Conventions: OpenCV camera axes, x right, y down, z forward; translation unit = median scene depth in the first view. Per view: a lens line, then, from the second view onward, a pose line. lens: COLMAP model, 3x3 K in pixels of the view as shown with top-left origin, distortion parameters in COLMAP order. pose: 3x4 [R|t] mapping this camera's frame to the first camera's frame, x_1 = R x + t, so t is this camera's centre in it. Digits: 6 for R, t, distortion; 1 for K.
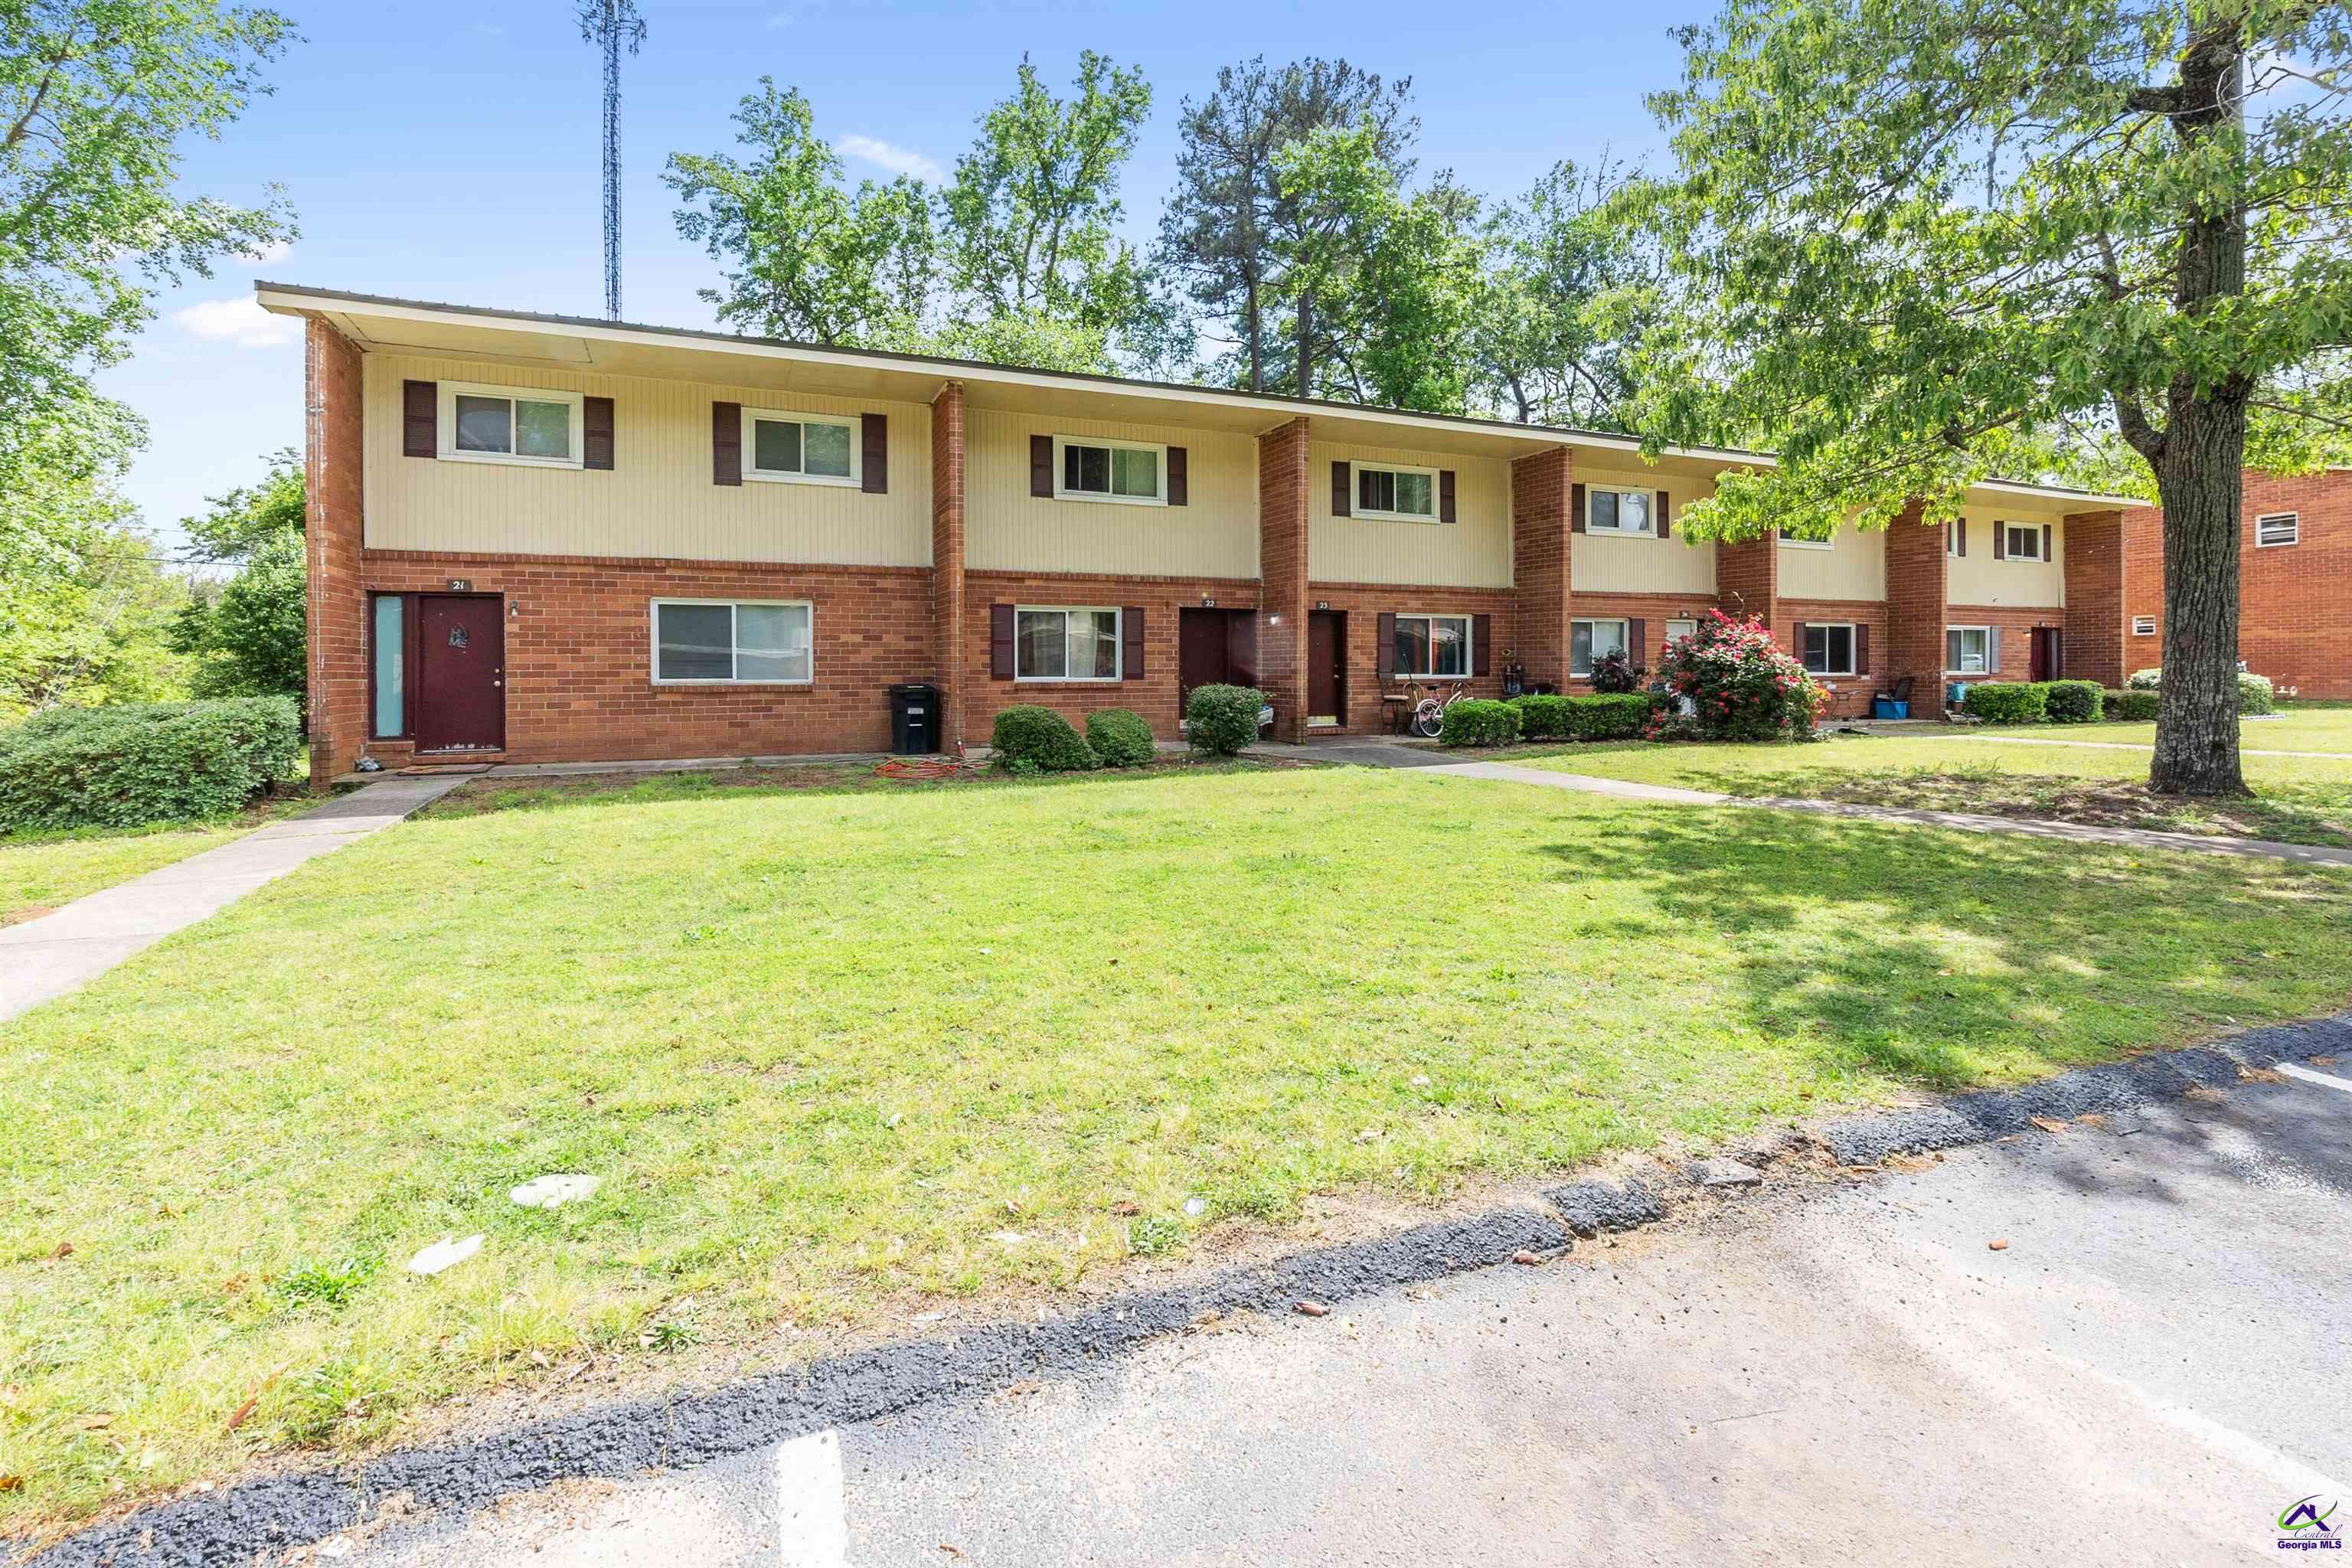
lens RADIAL K [[1139.3, 0, 1177.5], [0, 1139.3, 663.0], [0, 0, 1]] dist [-0.003418, 0.001554]
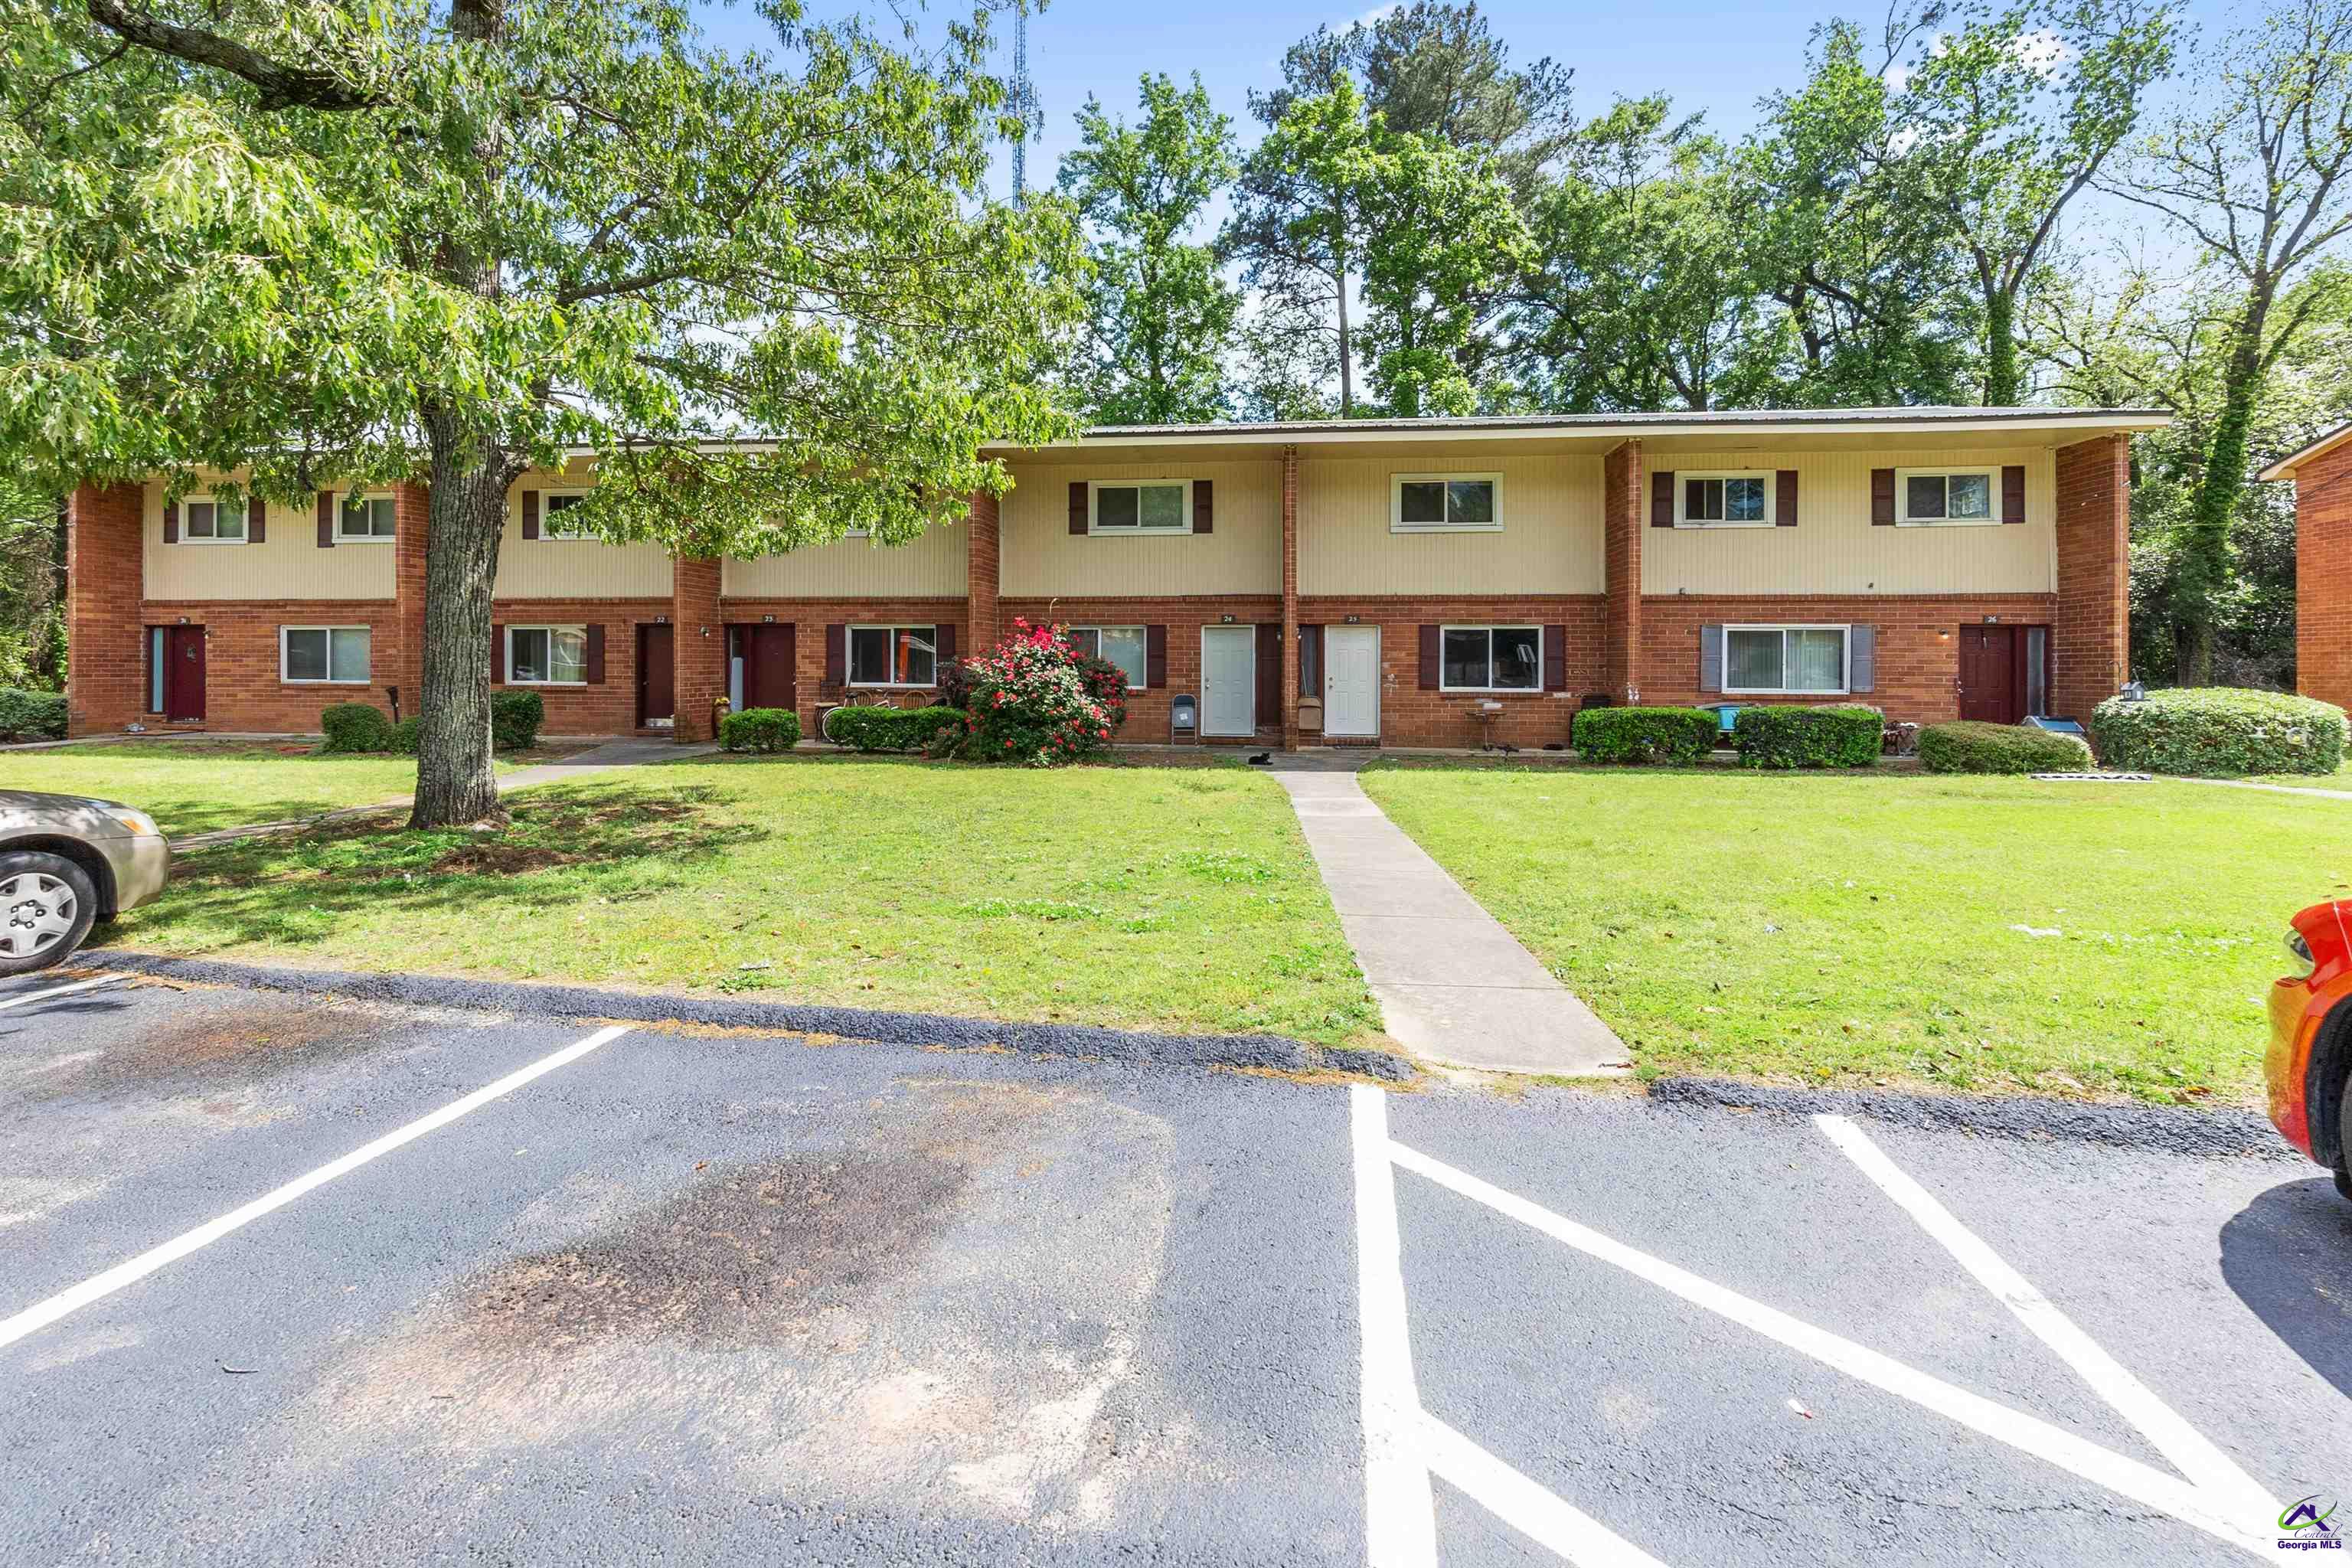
lens RADIAL K [[925.9, 0, 1180.9], [0, 925.9, 675.6], [0, 0, 1]] dist [-0.000060, 0.000069]
pose [[0.855949, 0.005876, -0.517028, 1.037746], [-0.005649, 0.999982, 0.002014, -0.000064], [0.517030, 0.001197, 0.855966, 0.489984]]
